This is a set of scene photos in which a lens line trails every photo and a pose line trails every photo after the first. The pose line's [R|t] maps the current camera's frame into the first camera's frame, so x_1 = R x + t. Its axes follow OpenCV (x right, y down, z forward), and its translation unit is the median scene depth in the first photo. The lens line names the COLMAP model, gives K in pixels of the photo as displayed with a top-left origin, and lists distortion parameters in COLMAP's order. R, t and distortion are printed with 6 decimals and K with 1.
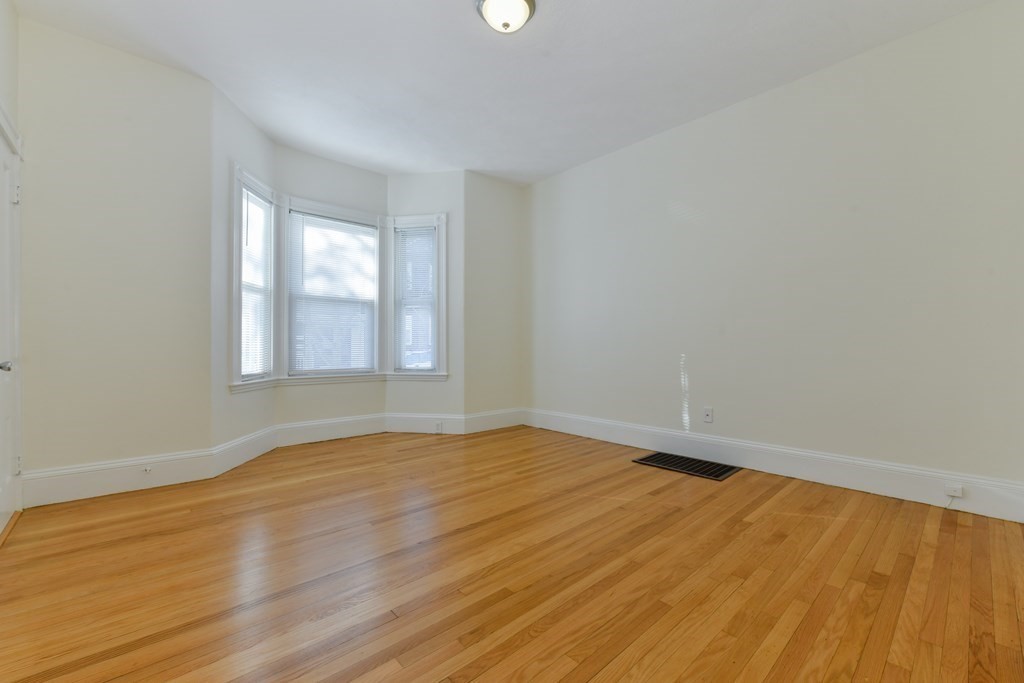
lens RADIAL K [[434.6, 0, 498.5], [0, 434.6, 347.4], [0, 0, 1]] dist [0.008868, -0.000407]
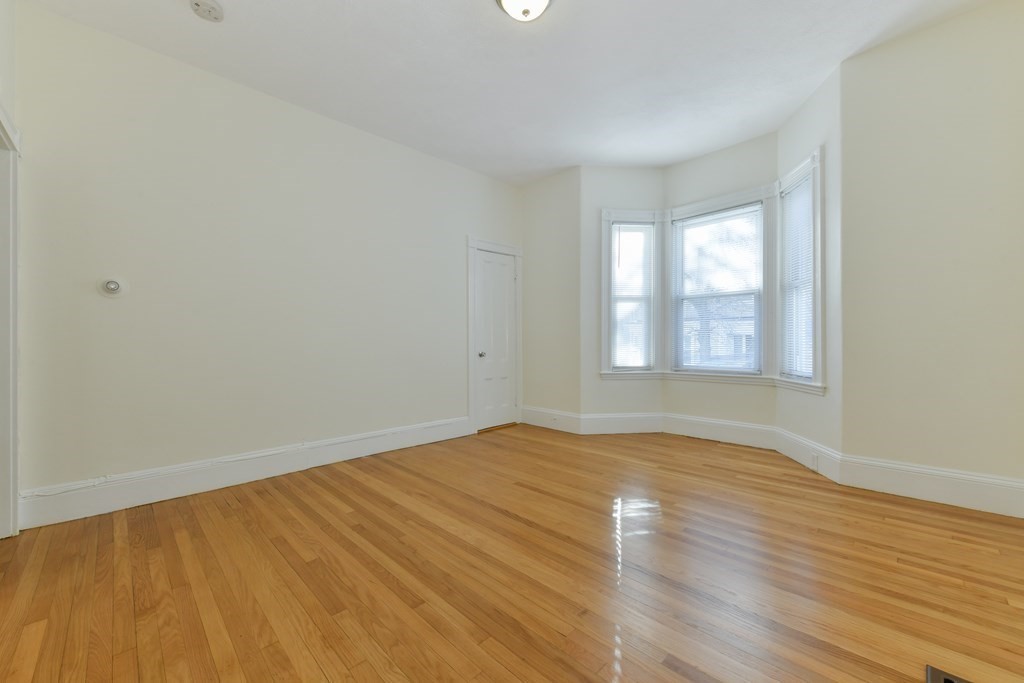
lens RADIAL K [[402.1, 0, 507.5], [0, 402.1, 336.7], [0, 0, 1]] dist [0.009214, -0.000557]
pose [[0.034782, -0.018170, -0.999230, 0.593260], [0.006468, 0.999818, -0.017956, -0.006229], [0.999374, -0.005839, 0.034893, 0.608303]]
